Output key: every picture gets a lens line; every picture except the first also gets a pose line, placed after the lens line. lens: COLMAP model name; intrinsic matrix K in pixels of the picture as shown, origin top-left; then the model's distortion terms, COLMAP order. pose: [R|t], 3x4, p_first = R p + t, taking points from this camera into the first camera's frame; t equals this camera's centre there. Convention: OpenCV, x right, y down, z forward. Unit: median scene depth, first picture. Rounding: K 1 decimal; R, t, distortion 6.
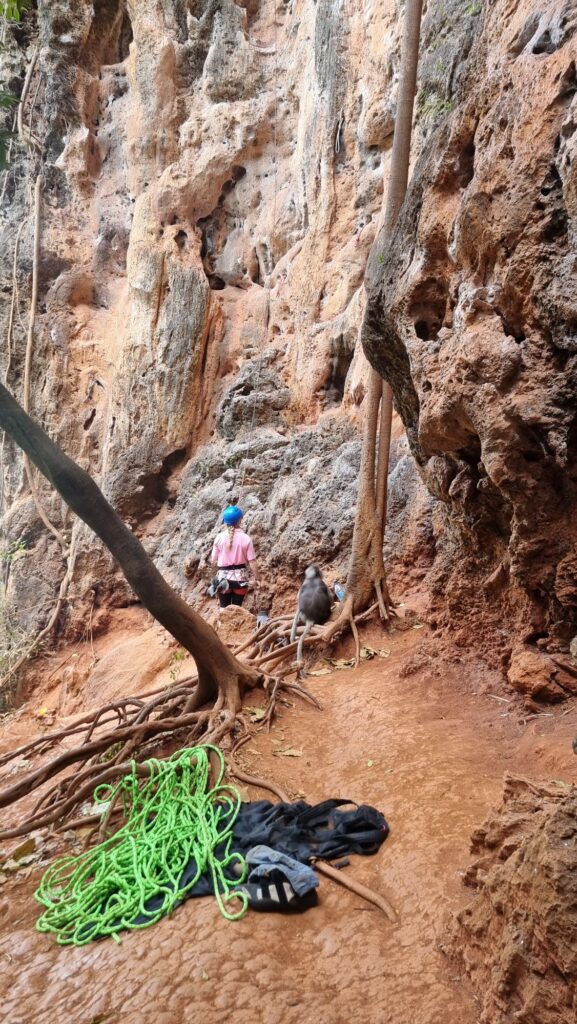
lens RADIAL K [[717.6, 0, 285.6], [0, 717.6, 512.8], [0, 0, 1]] dist [0.068308, -0.037190]
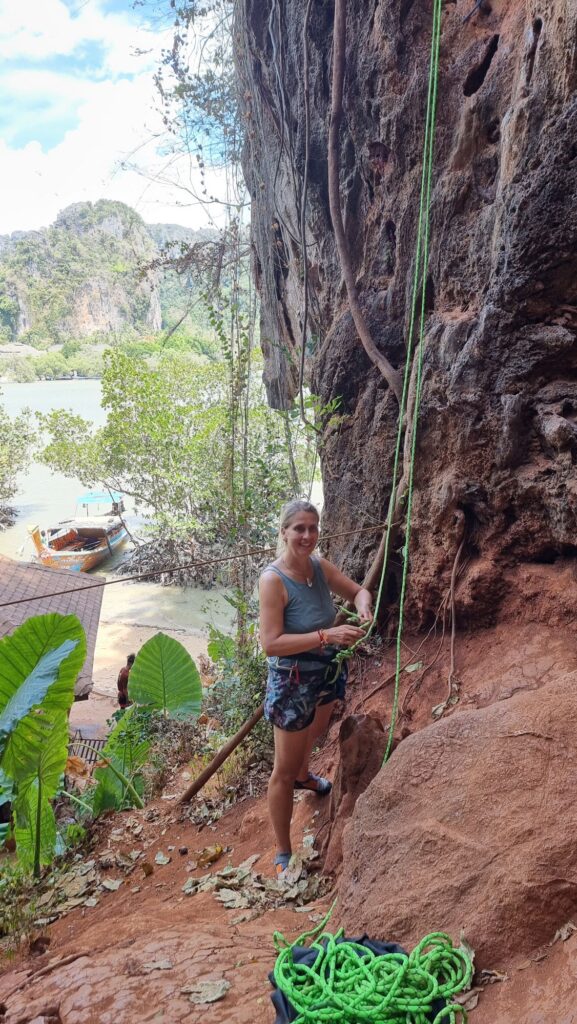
lens RADIAL K [[717.6, 0, 282.6], [0, 717.6, 517.9], [0, 0, 1]] dist [0.068308, -0.037190]
pose [[0.763459, 0.062352, -0.642839, -0.090417], [0.013906, 0.993511, 0.112880, 0.065887], [0.645706, -0.095119, 0.757638, 0.641293]]
